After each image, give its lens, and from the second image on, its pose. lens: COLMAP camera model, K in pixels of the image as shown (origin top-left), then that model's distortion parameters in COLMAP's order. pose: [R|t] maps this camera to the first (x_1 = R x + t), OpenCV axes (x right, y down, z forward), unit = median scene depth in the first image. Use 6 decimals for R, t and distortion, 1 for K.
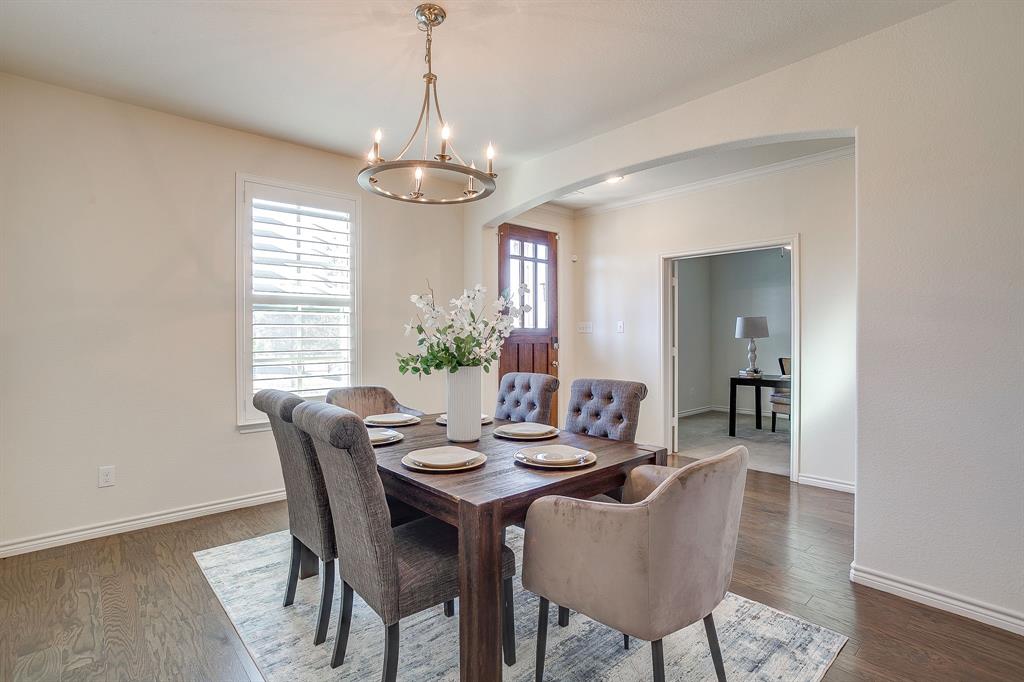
lens RADIAL K [[496.7, 0, 511.5], [0, 496.7, 334.7], [0, 0, 1]] dist [-0.048407, 0.028037]
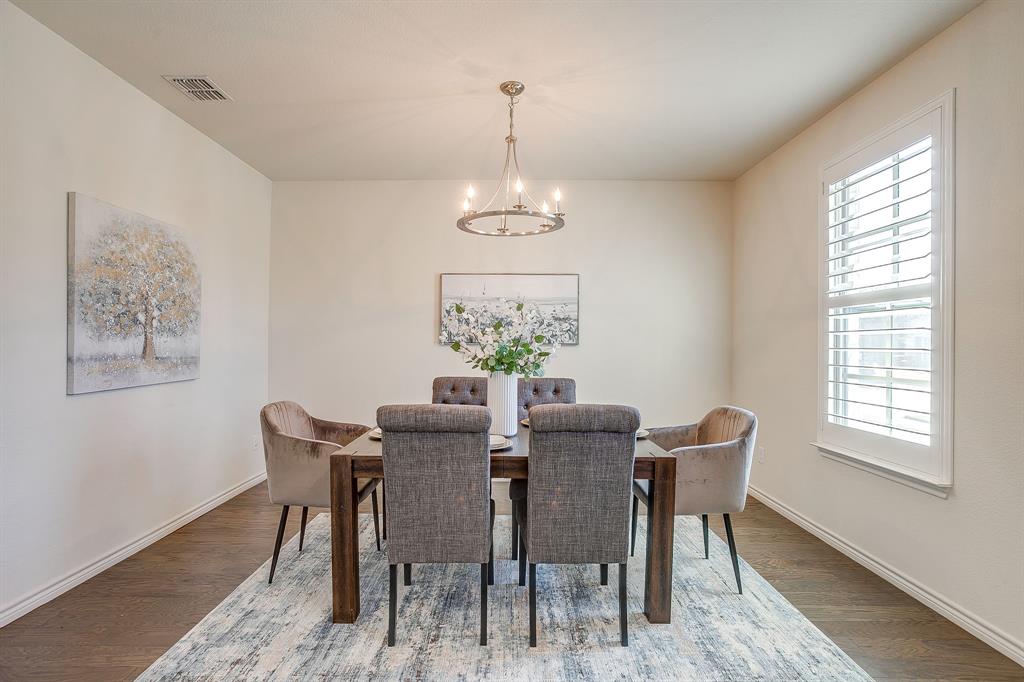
lens RADIAL K [[496.7, 0, 511.5], [0, 496.7, 334.7], [0, 0, 1]] dist [-0.048407, 0.028037]
pose [[-0.661859, -0.009566, -0.749567, 0.457438], [-0.000577, 0.999925, -0.012251, -0.004057], [0.749628, -0.007676, -0.661815, 1.073272]]
